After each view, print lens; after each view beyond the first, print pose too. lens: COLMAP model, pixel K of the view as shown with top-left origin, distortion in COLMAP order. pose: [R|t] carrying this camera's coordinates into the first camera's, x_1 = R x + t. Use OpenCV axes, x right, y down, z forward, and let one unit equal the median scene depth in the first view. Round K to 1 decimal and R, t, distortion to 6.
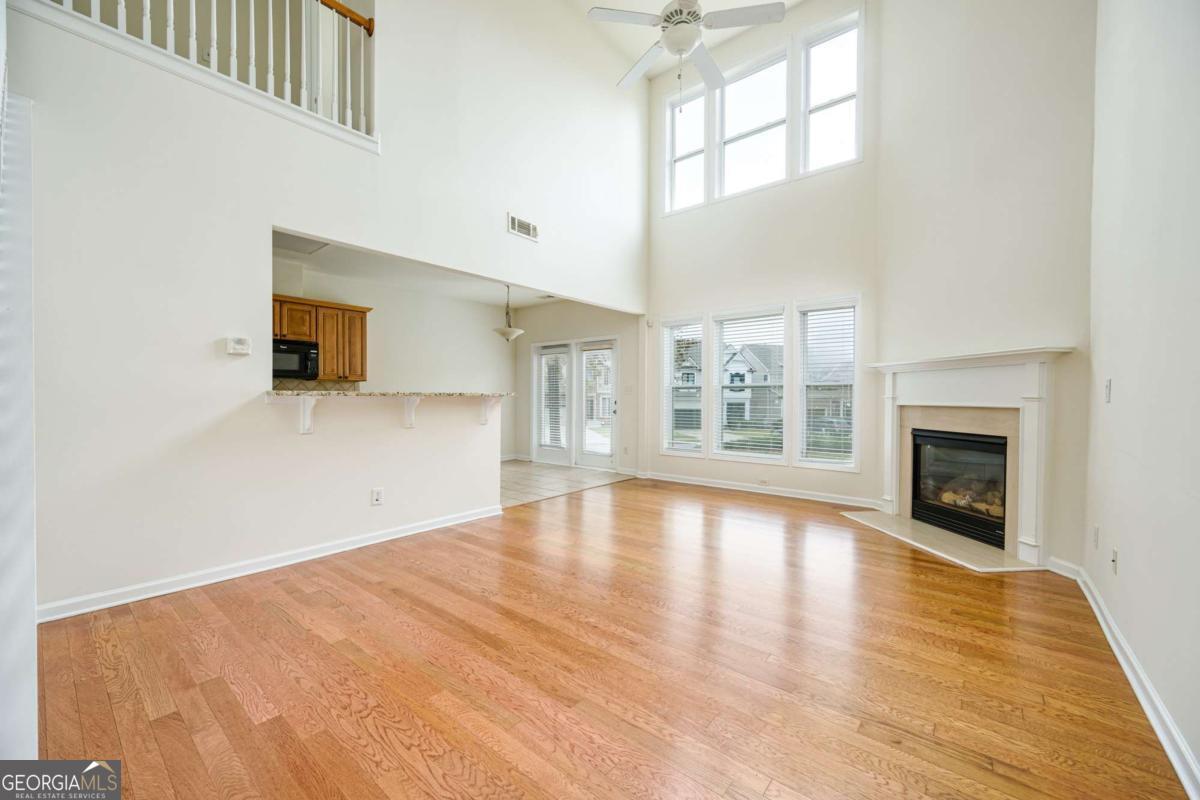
lens RADIAL K [[467.0, 0, 599.1], [0, 467.0, 401.5], [0, 0, 1]] dist [-0.001288, -0.000070]
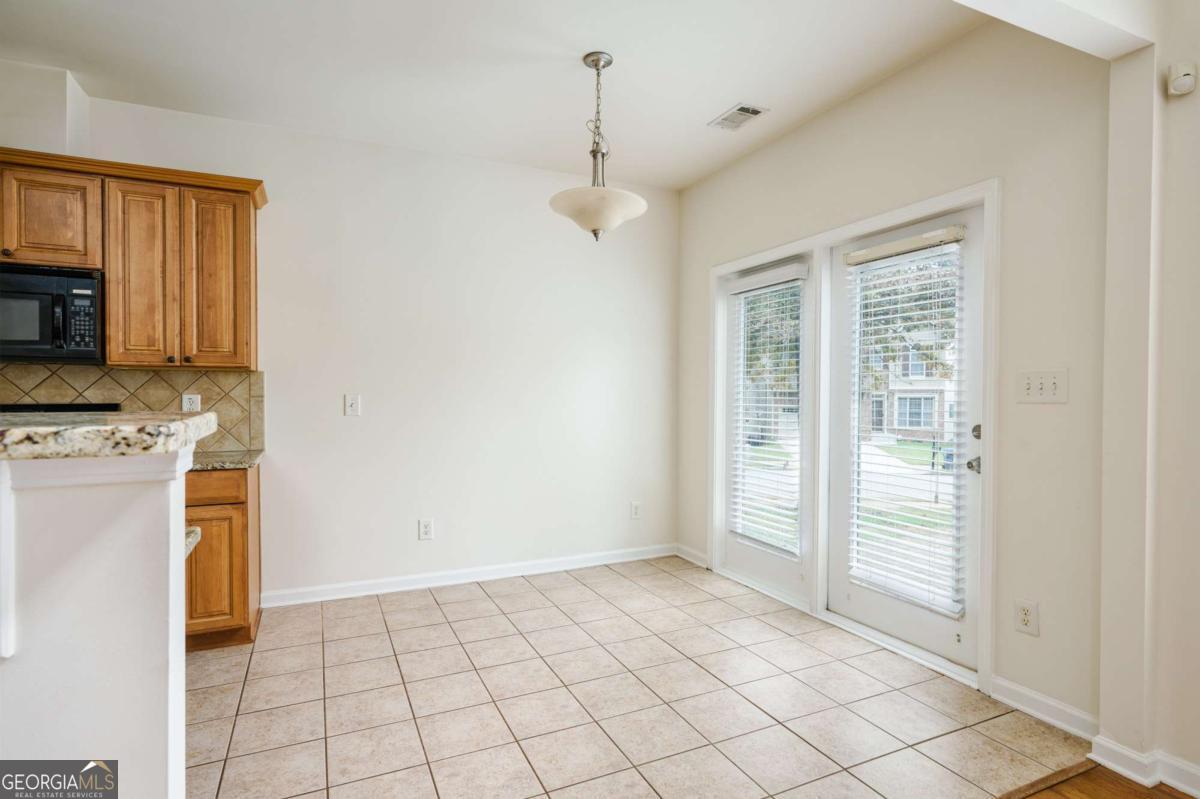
lens RADIAL K [[618.5, 0, 599.0], [0, 618.5, 404.6], [0, 0, 1]] dist [-0.002348, -0.000574]
pose [[0.904029, 0.005301, -0.427439, -0.012116], [-0.002761, 0.999975, 0.006562, -0.016787], [0.427463, -0.004752, 0.904020, 0.614883]]
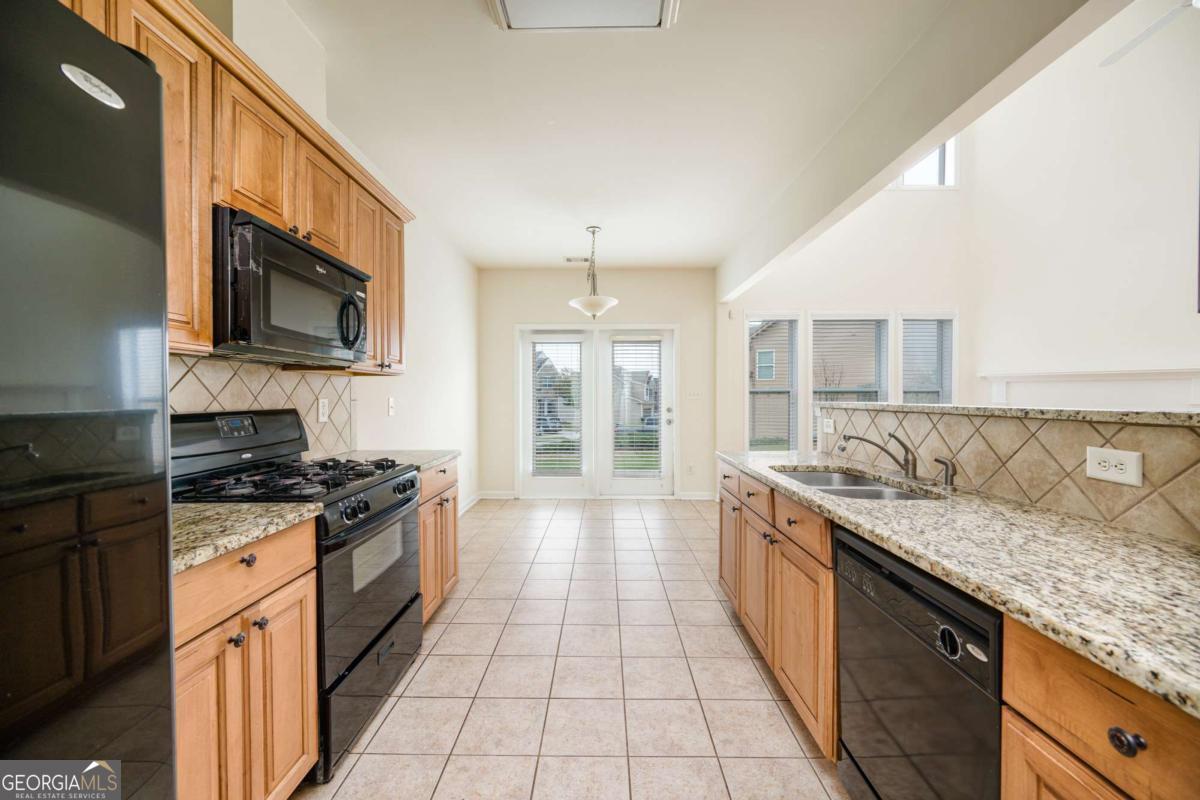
lens RADIAL K [[467.0, 0, 599.7], [0, 467.0, 400.7], [0, 0, 1]] dist [-0.001288, -0.000070]
pose [[0.775656, -0.008966, 0.631092, -0.595514], [0.008981, 0.999955, 0.003168, -0.018893], [-0.631091, 0.003211, 0.775702, 0.499065]]
